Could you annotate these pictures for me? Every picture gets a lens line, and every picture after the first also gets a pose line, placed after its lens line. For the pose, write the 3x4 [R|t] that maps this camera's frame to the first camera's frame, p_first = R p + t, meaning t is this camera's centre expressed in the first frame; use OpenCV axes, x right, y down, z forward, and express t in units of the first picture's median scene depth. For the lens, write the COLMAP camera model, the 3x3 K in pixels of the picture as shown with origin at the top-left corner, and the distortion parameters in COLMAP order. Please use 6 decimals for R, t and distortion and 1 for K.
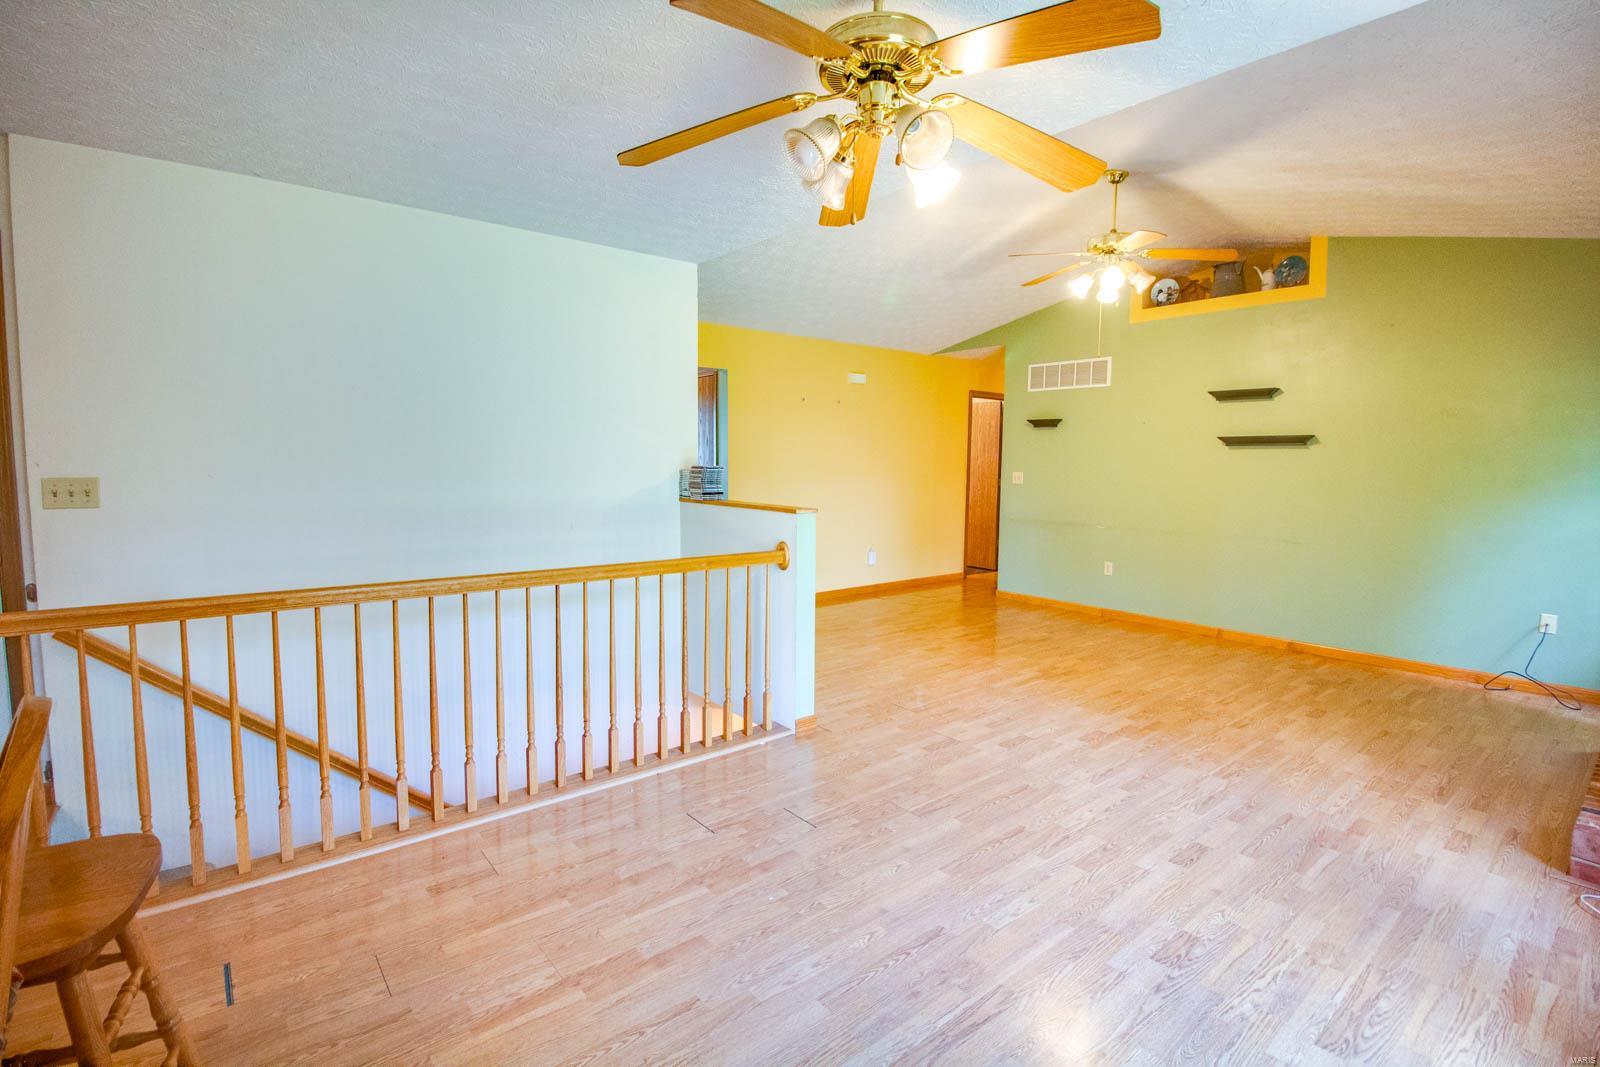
lens RADIAL K [[728.1, 0, 795.9], [0, 728.1, 524.1], [0, 0, 1]] dist [-0.015881, -0.001997]
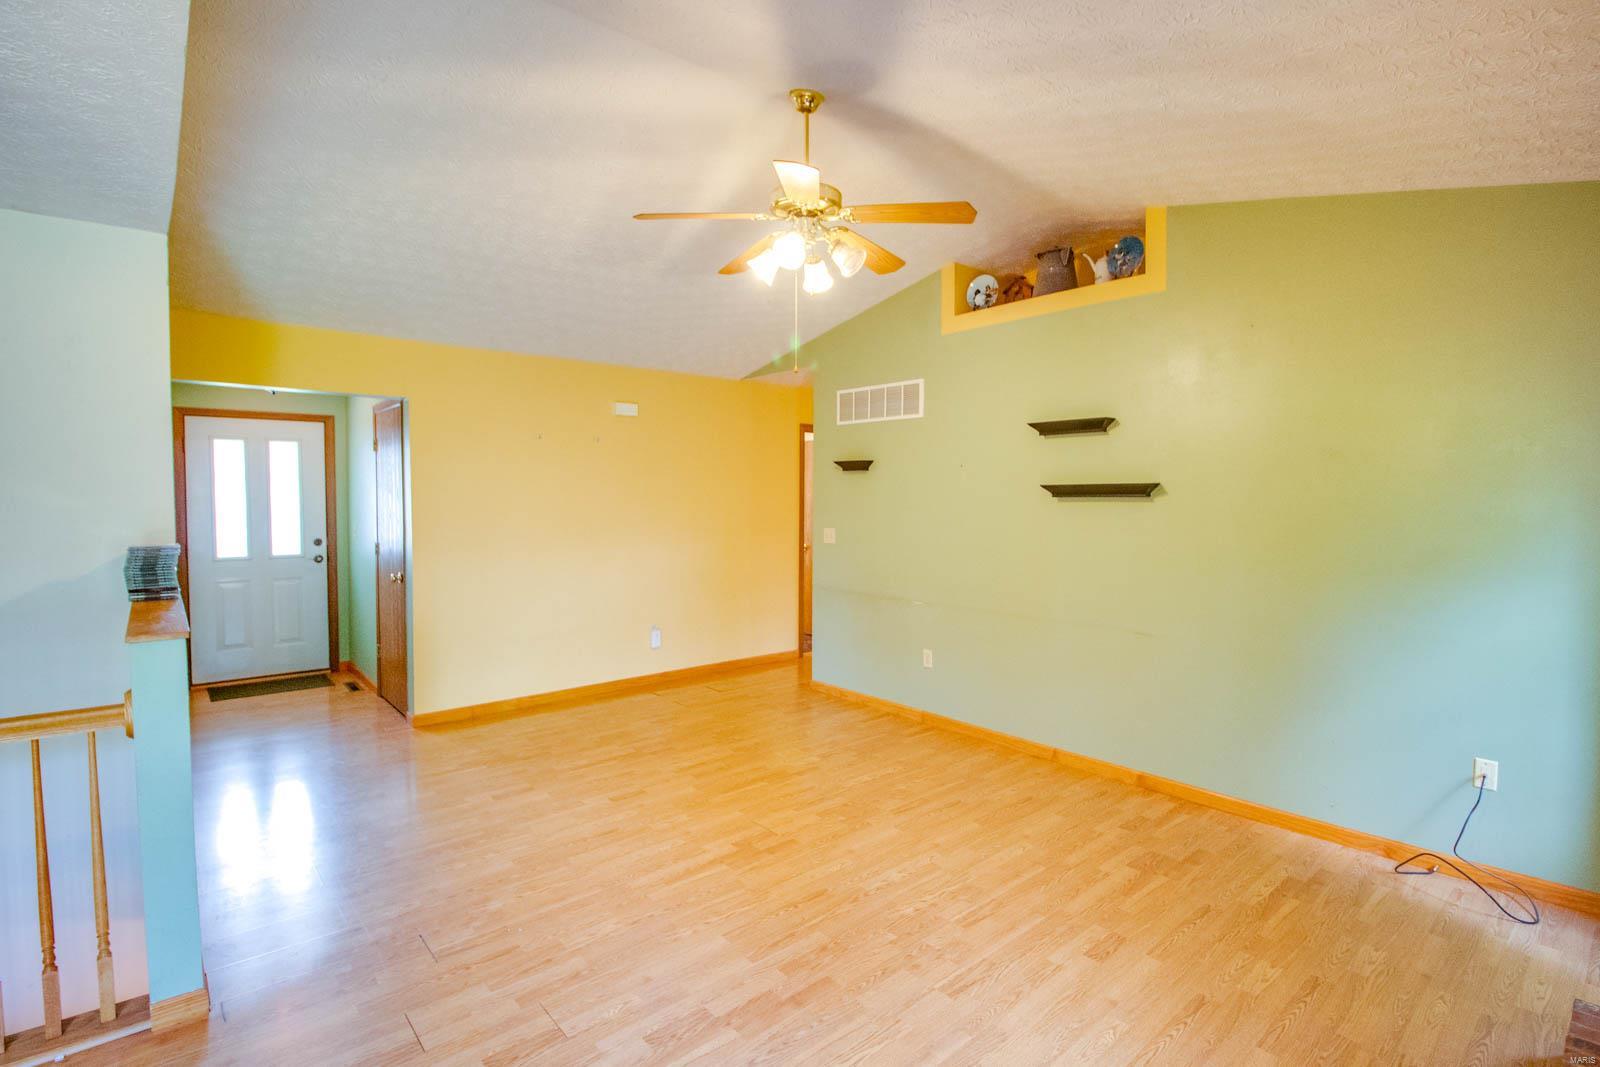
lens RADIAL K [[751.2, 0, 801.0], [0, 751.2, 527.3], [0, 0, 1]] dist [-0.003731, -0.005909]
pose [[0.999508, -0.009517, 0.029876, 0.342787], [0.010898, 0.998864, -0.046392, -0.048962], [-0.029401, 0.046695, 0.998476, 0.274847]]
